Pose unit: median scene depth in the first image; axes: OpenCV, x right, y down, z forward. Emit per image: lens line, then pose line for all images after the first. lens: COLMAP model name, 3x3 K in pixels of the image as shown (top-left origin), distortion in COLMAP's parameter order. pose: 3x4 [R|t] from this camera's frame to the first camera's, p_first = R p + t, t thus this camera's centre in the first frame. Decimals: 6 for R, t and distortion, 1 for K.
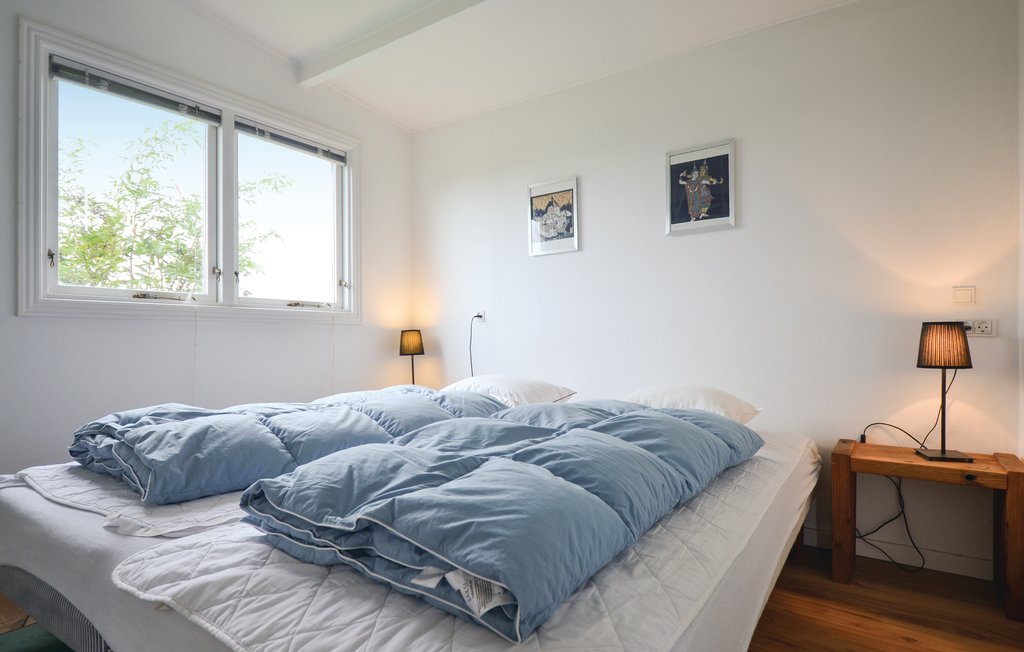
lens RADIAL K [[531.6, 0, 512.0], [0, 531.6, 326.0], [0, 0, 1]] dist [-0.000991, -0.000472]
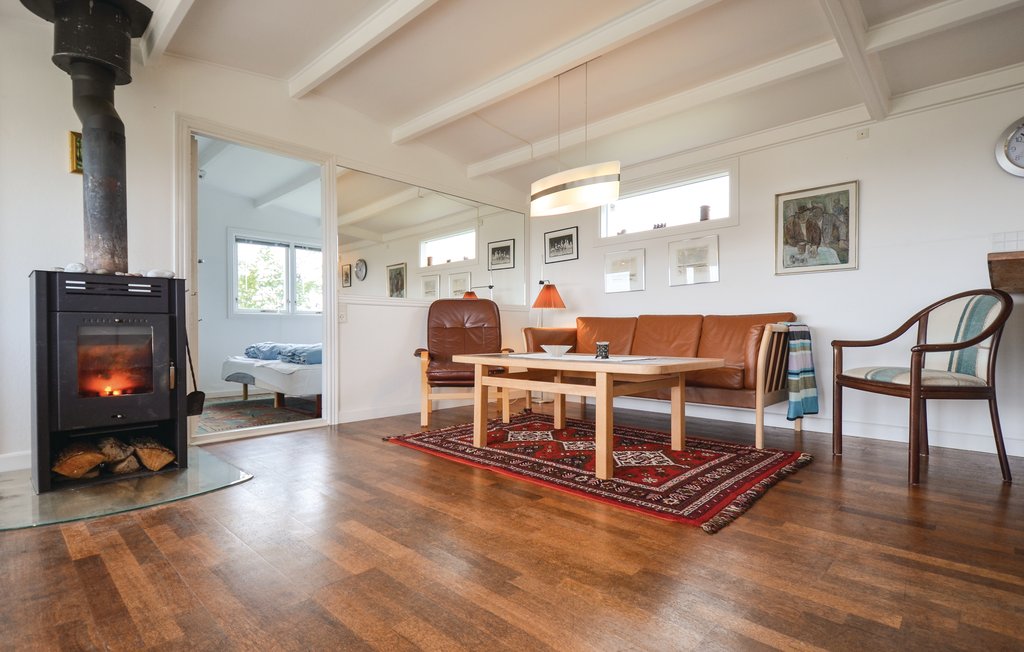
lens RADIAL K [[485.9, 0, 513.9], [0, 485.9, 334.8], [0, 0, 1]] dist [0.001072, 0.000007]
pose [[0.988103, 0.003375, -0.153757, 0.986022], [-0.000125, 0.999776, 0.021142, 0.015426], [0.153794, -0.020872, 0.987882, -1.311107]]
